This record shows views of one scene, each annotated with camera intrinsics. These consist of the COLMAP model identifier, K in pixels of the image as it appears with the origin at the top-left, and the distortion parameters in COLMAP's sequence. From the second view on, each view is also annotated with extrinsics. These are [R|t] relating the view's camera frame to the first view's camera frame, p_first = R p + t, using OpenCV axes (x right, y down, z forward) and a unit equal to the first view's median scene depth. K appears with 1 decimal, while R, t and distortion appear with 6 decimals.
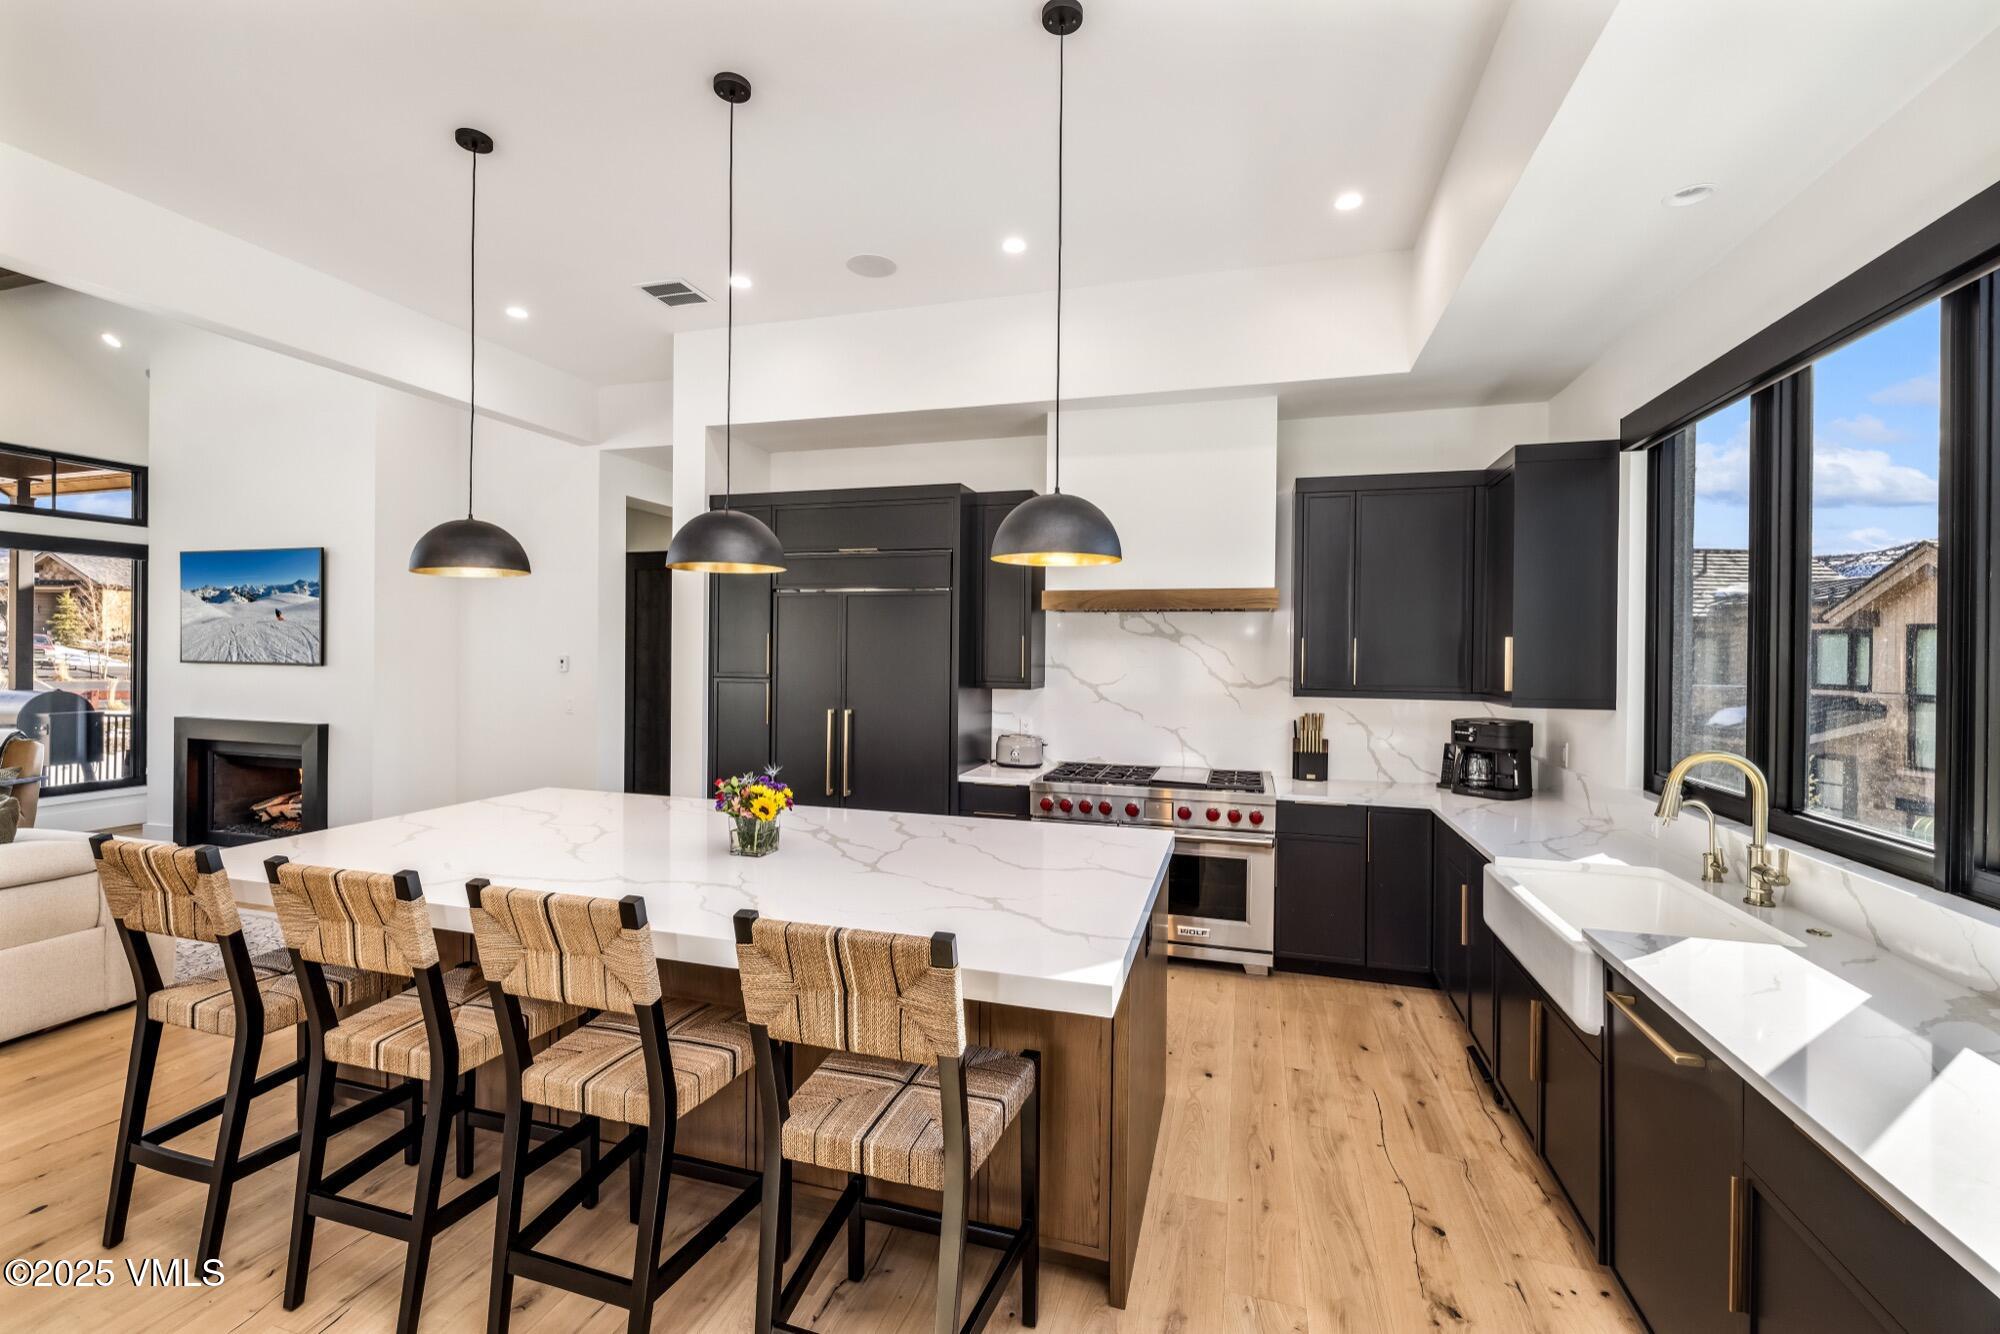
lens RADIAL K [[842.6, 0, 1008.0], [0, 842.6, 650.9], [0, 0, 1]] dist [0.007199, -0.001856]
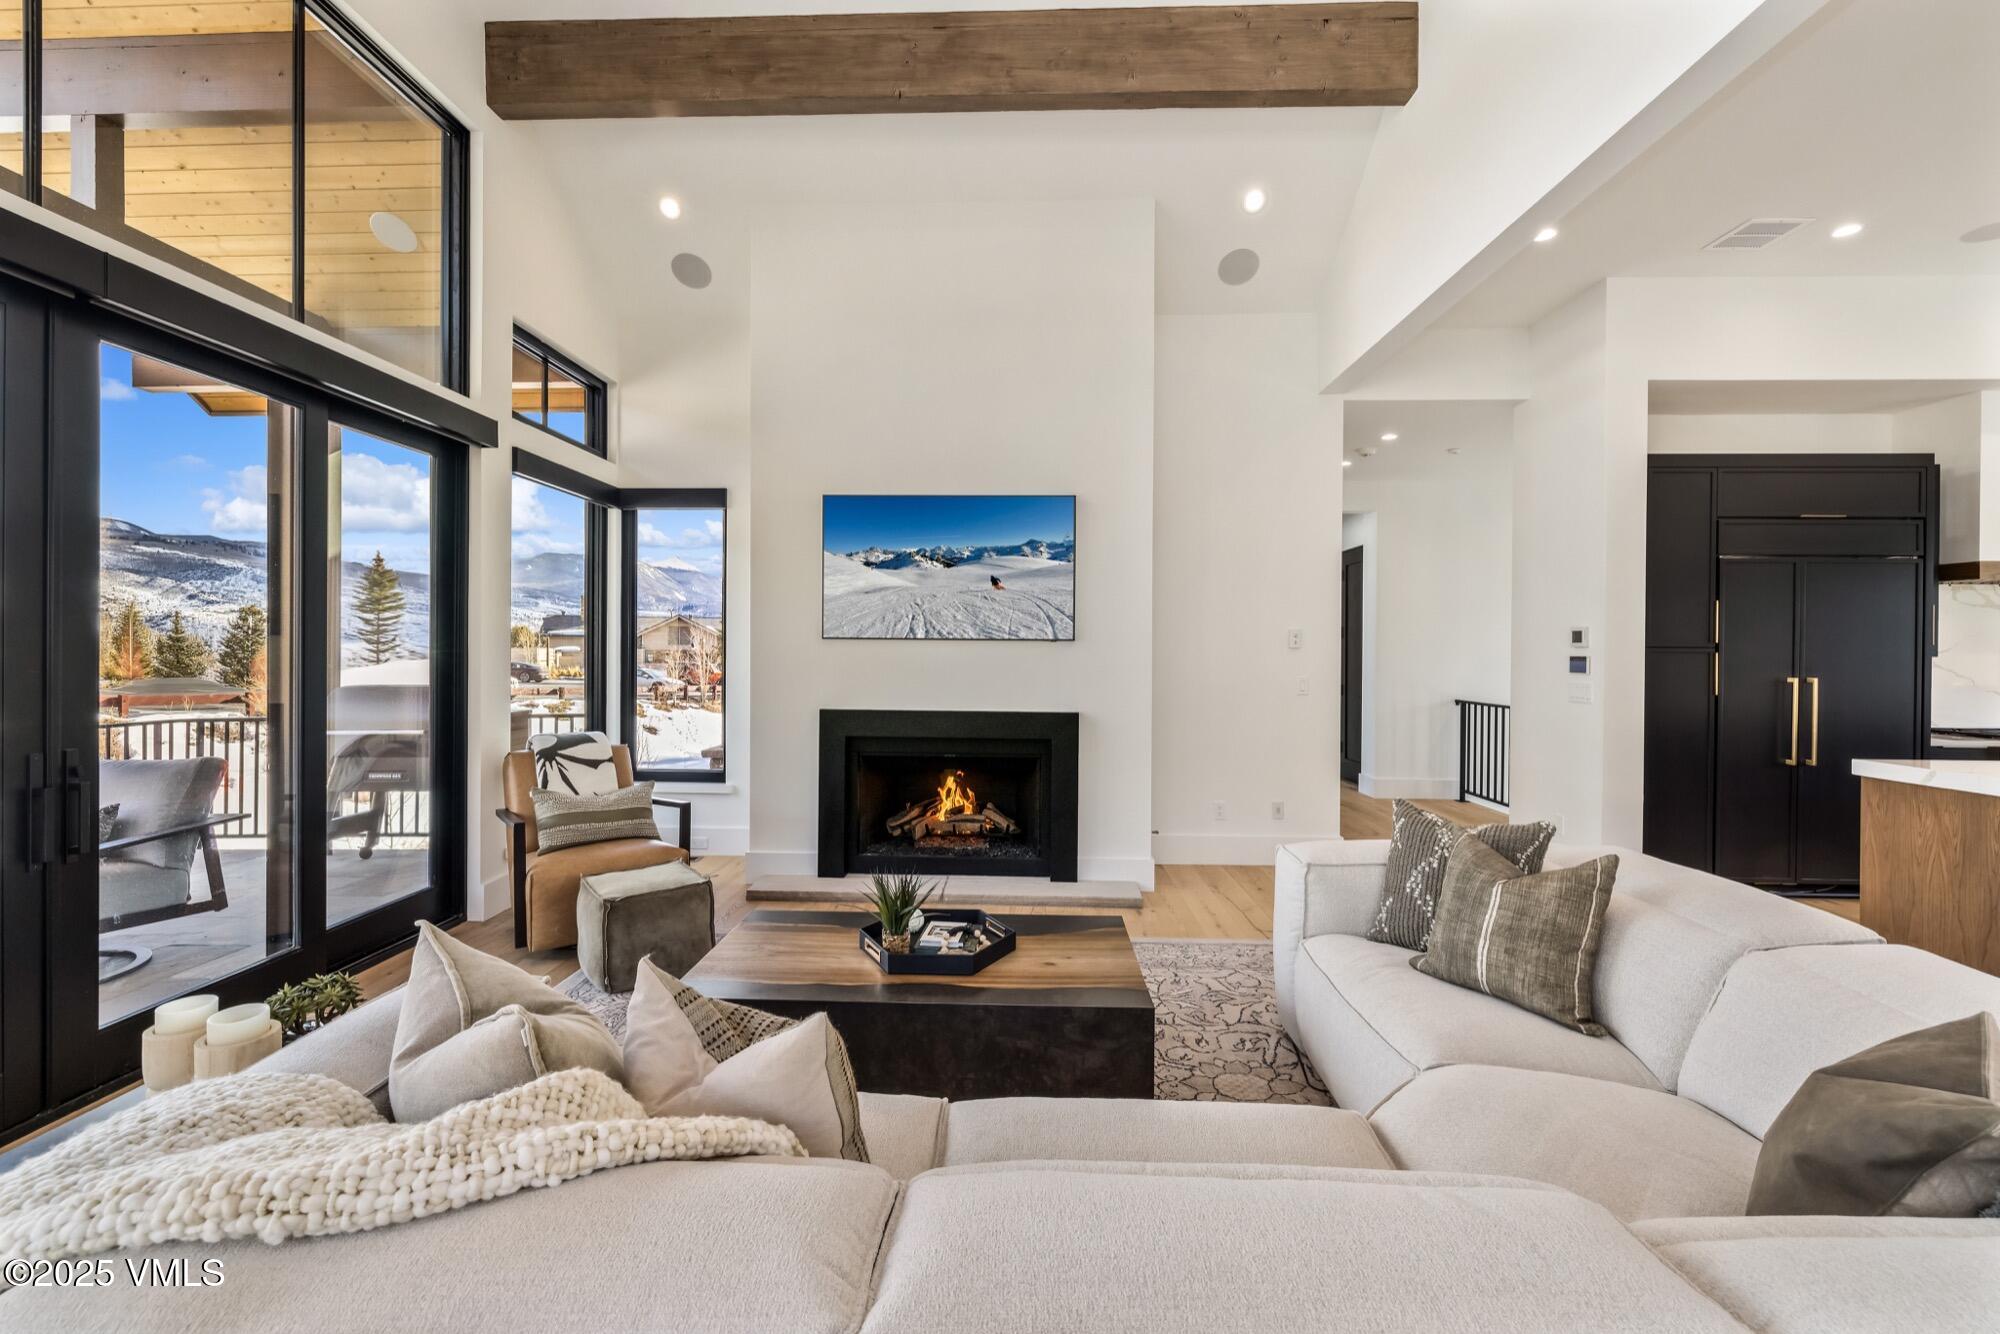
lens RADIAL K [[842.6, 0, 998.0], [0, 842.6, 663.3], [0, 0, 1]] dist [0.007199, -0.001856]
pose [[0.967895, -0.011413, 0.251097, -1.066623], [0.006358, 0.999761, 0.020936, 0.019691], [-0.251275, -0.018667, 0.967736, 0.216072]]
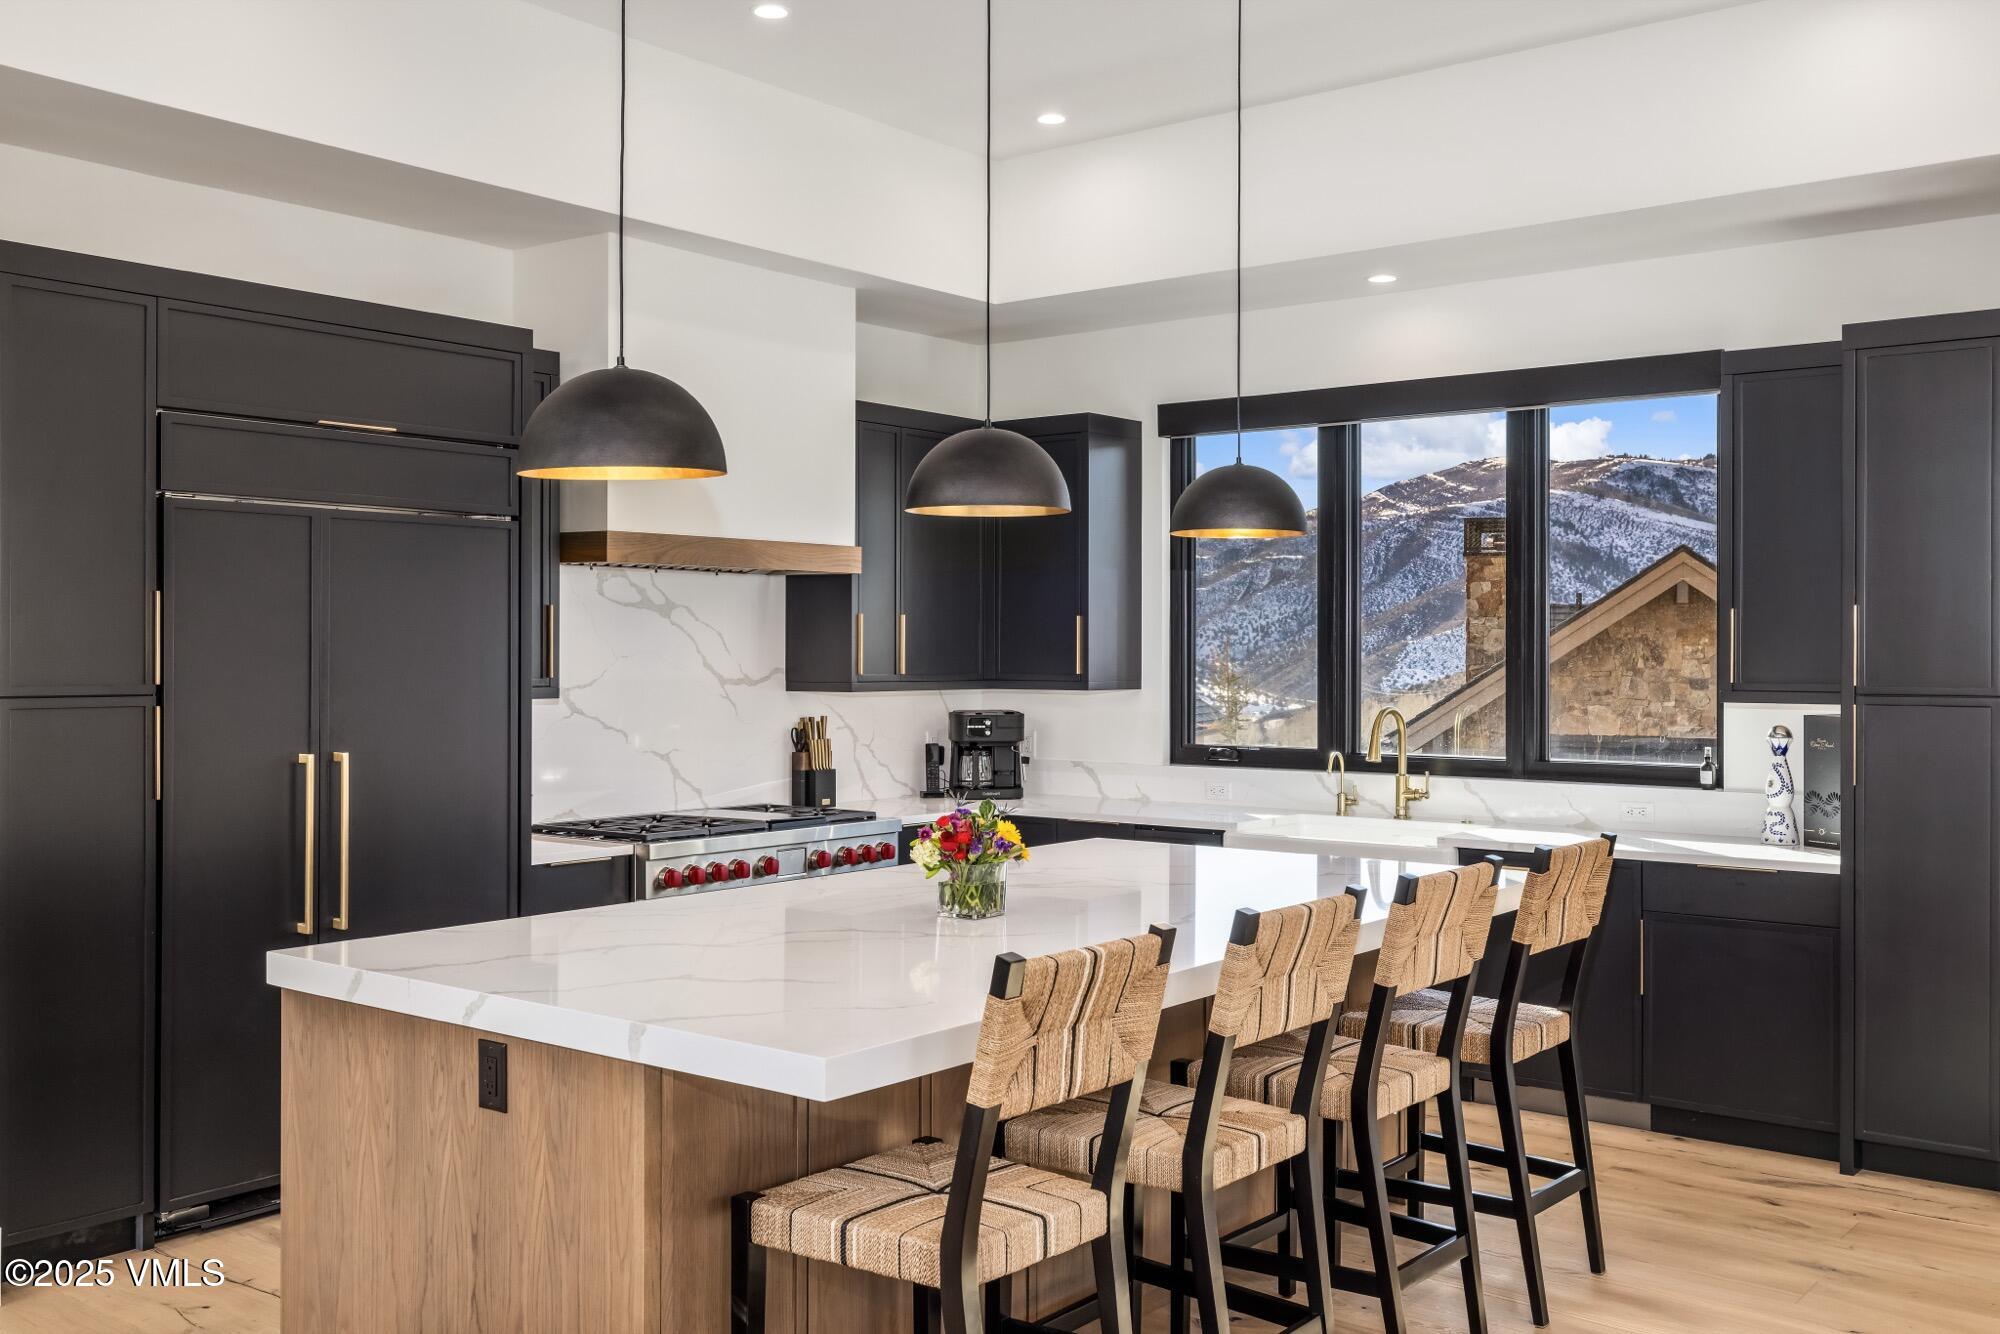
lens RADIAL K [[1836.9, 0, 971.6], [0, 1836.9, 655.4], [0, 0, 1]] dist [0.002115, 0.000000]
pose [[0.381313, -0.013361, 0.924349, -0.805207], [0.002348, 0.999906, 0.013485, -0.000061], [-0.924443, -0.002972, 0.381309, 0.200693]]
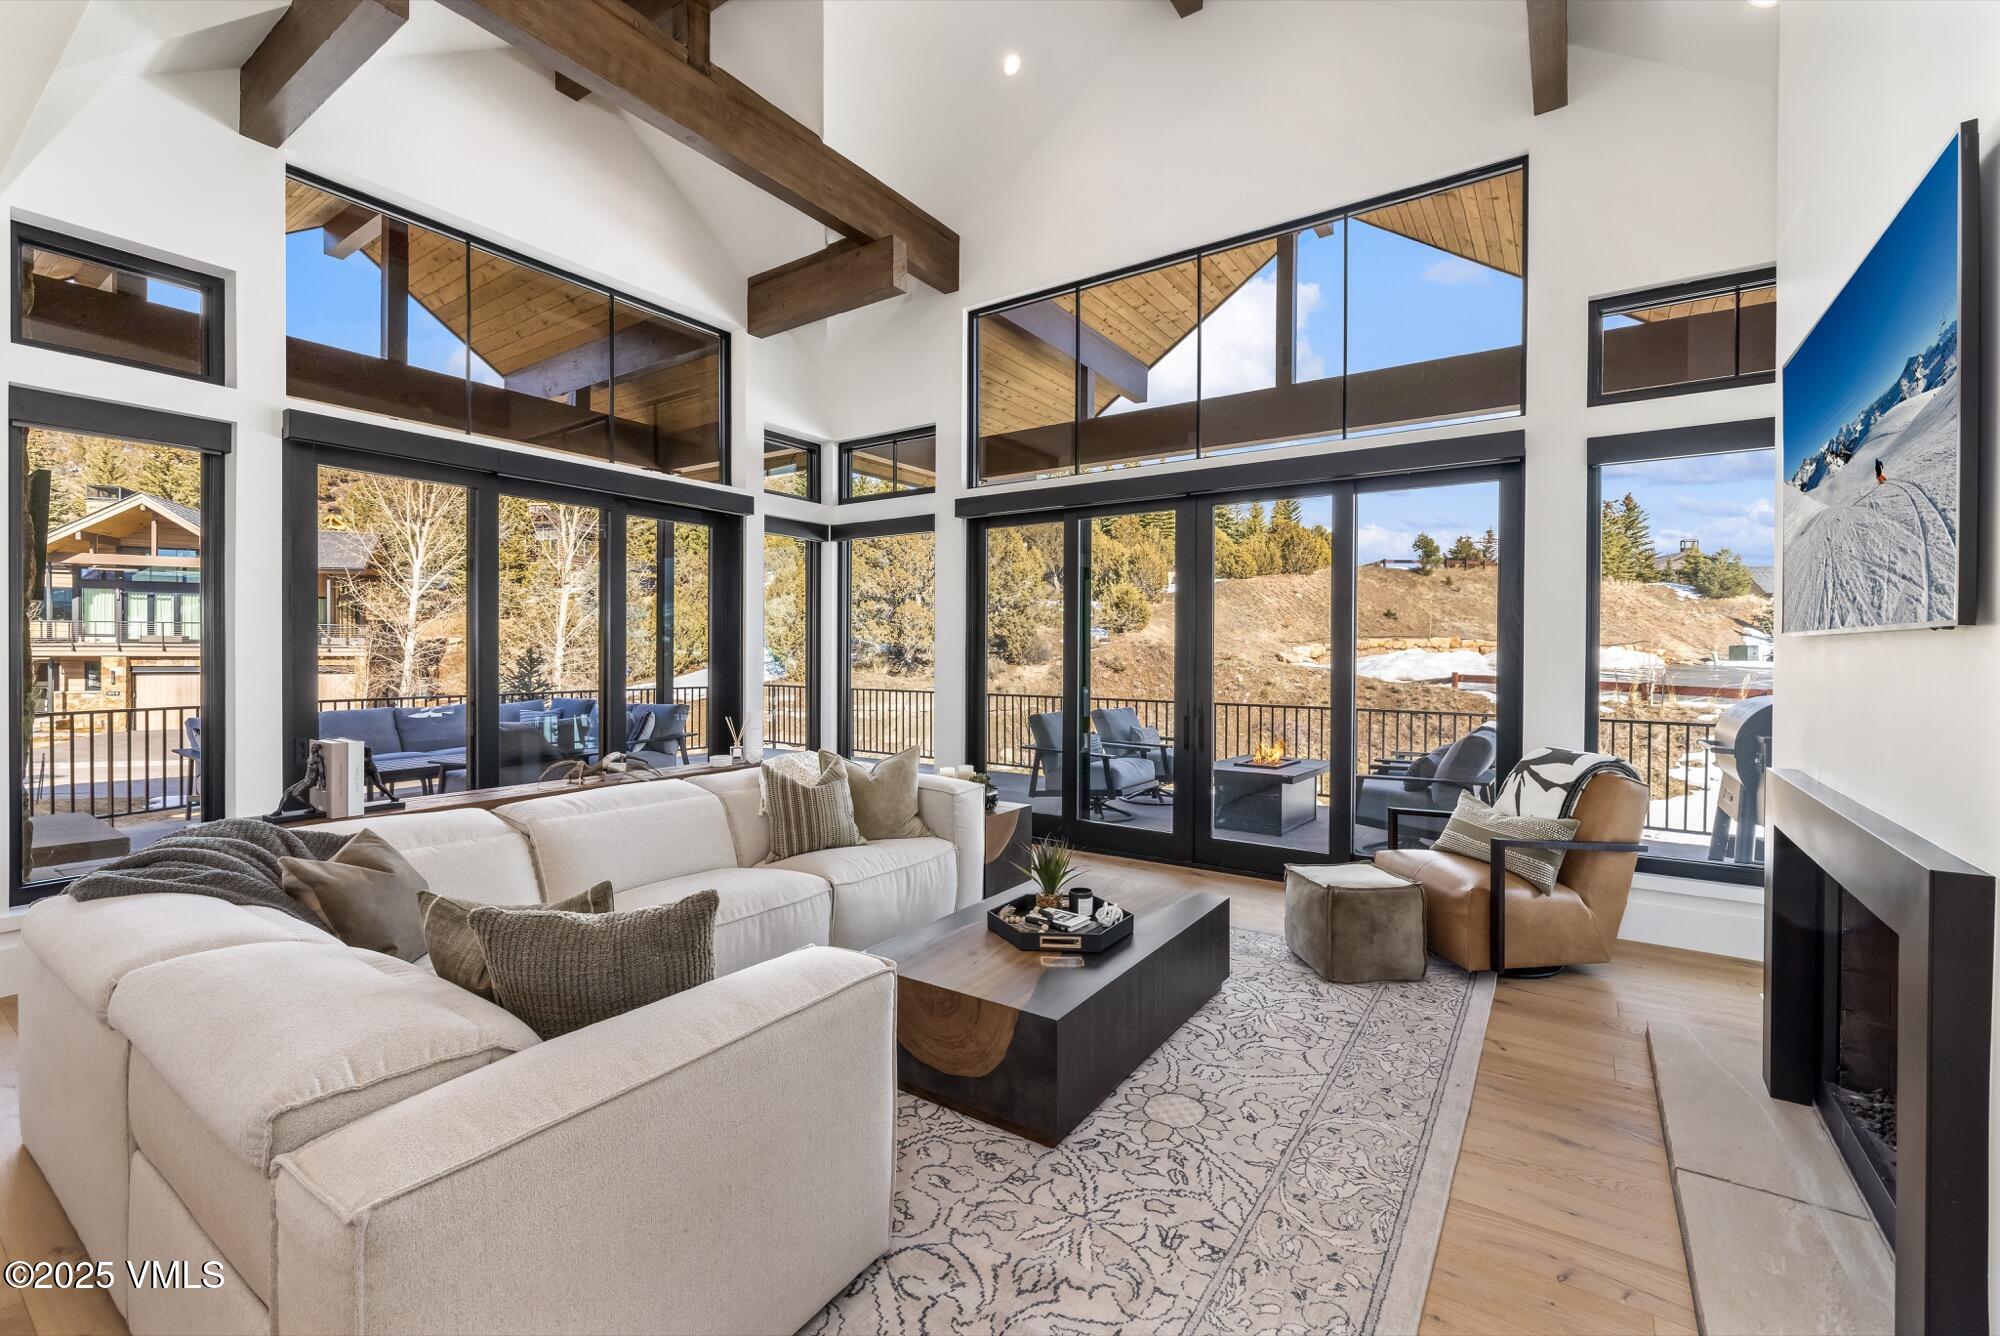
lens RADIAL K [[842.6, 0, 998.6], [0, 842.6, 658.4], [0, 0, 1]] dist [0.007199, -0.001856]
pose [[-0.301775, -0.006763, -0.953355, -0.488908], [-0.005432, 0.999971, -0.005375, 0.029155], [0.953364, 0.003556, -0.301803, 0.806185]]
